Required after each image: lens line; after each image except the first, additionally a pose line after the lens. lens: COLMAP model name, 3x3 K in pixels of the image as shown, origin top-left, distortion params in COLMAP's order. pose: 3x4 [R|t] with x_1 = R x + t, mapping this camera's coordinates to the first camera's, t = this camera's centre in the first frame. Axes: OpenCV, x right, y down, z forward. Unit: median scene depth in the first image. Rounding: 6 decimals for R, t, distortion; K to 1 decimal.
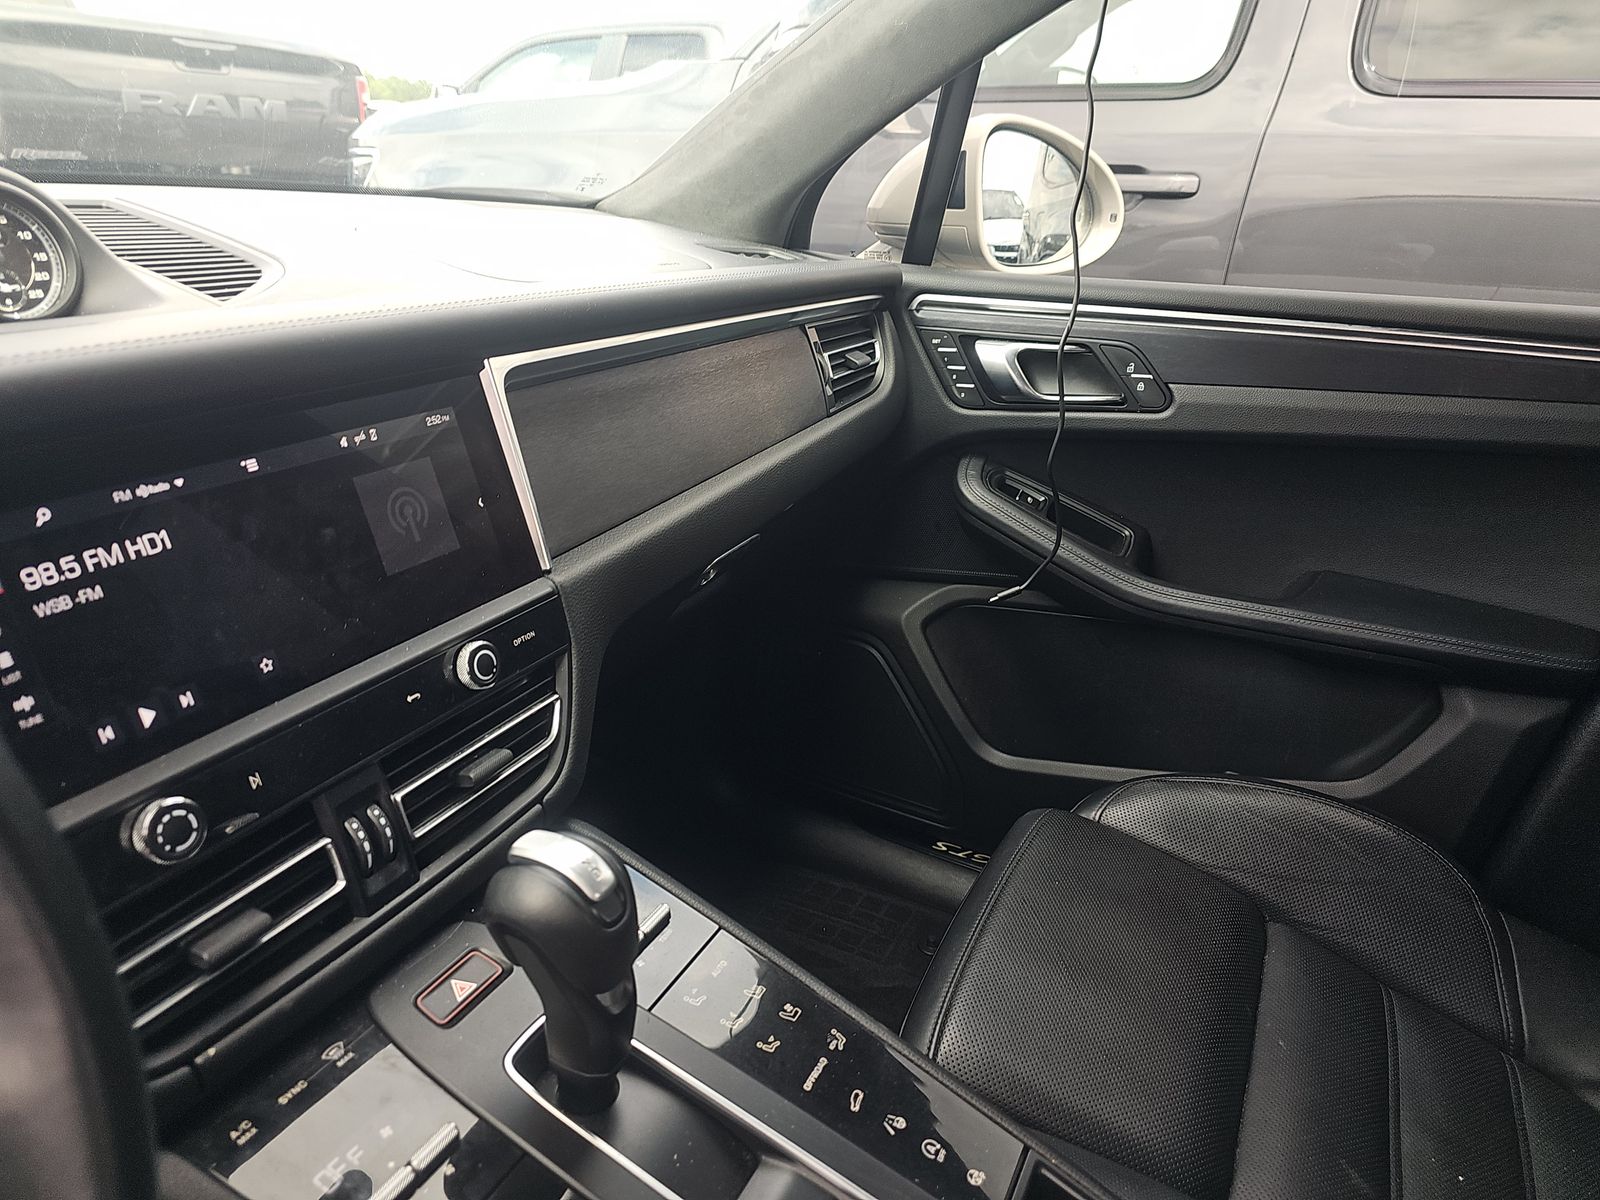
lens RADIAL K [[1114.6, 0, 800.0], [0, 1114.6, 600.0], [0, 0, 1]] dist [-0.001636, -0.009248]
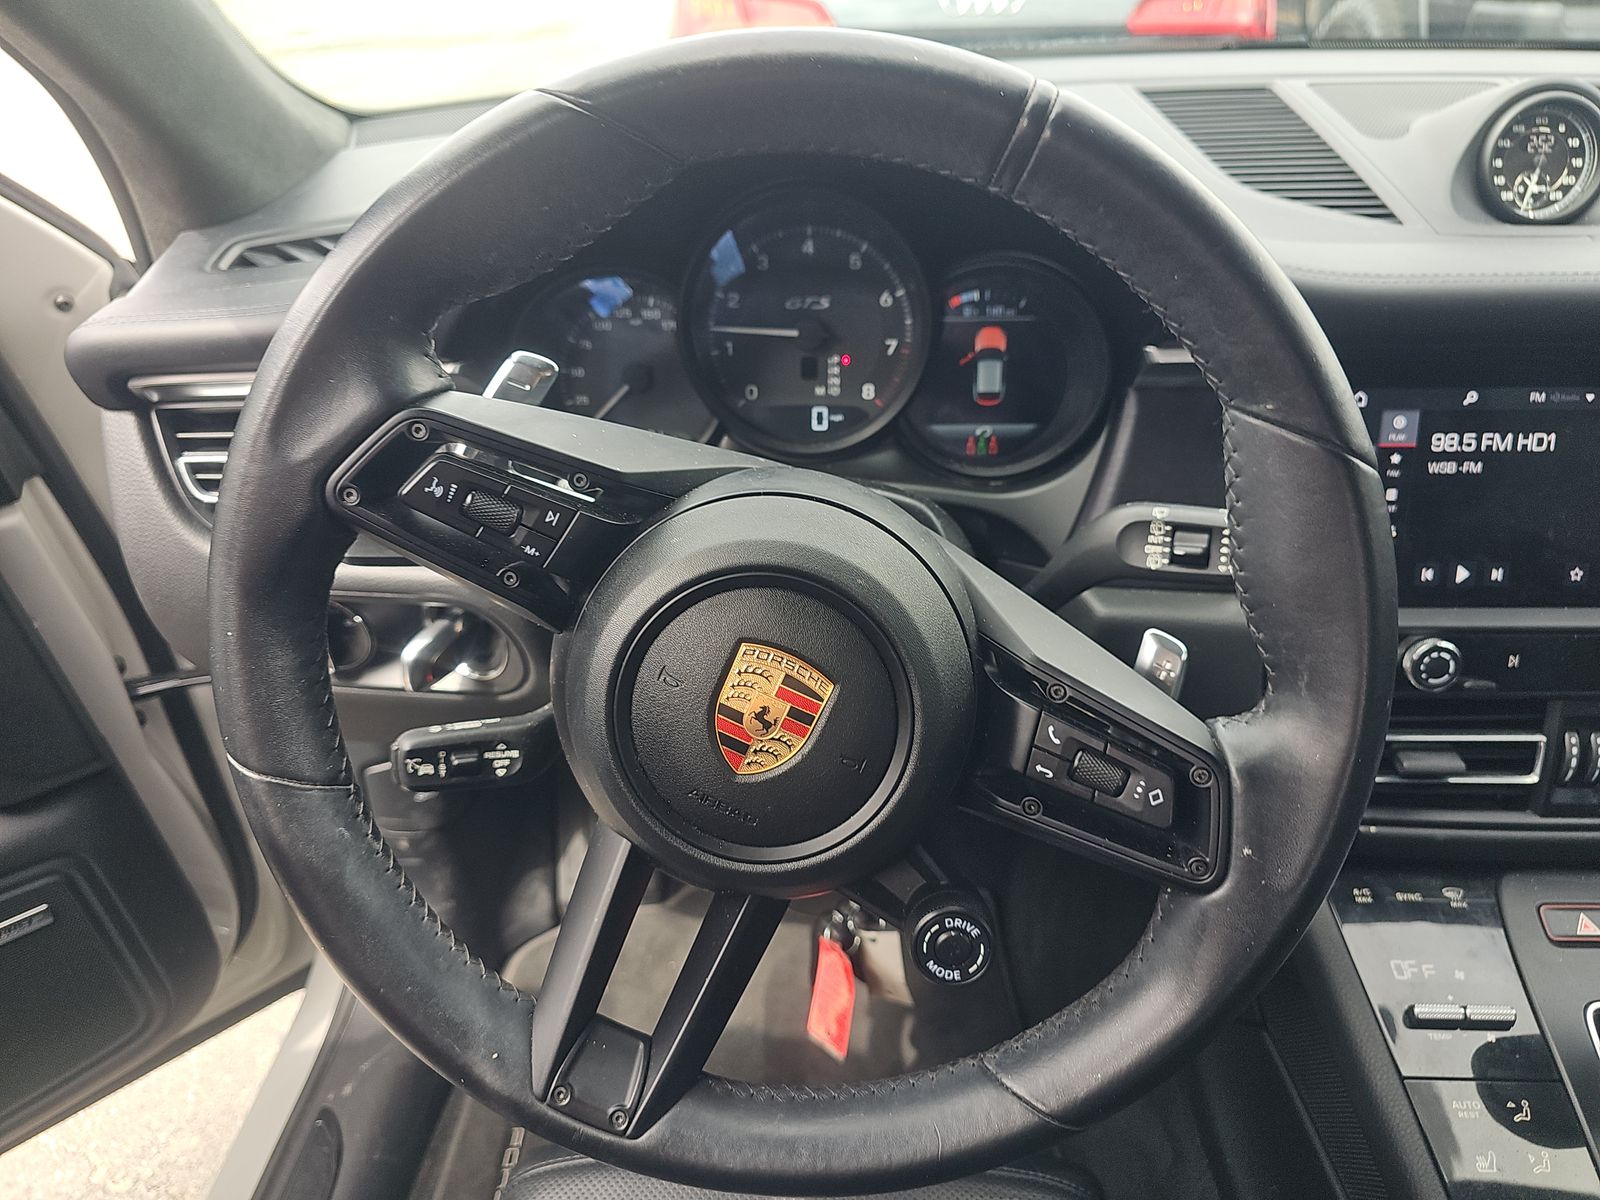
lens RADIAL K [[1114.6, 0, 800.0], [0, 1114.6, 600.0], [0, 0, 1]] dist [-0.001636, -0.009248]
pose [[0.424797, 0.447533, -0.786932, 0.082813], [-0.316818, 0.887784, 0.333865, -0.048751], [0.848041, 0.107489, 0.518914, -0.254268]]
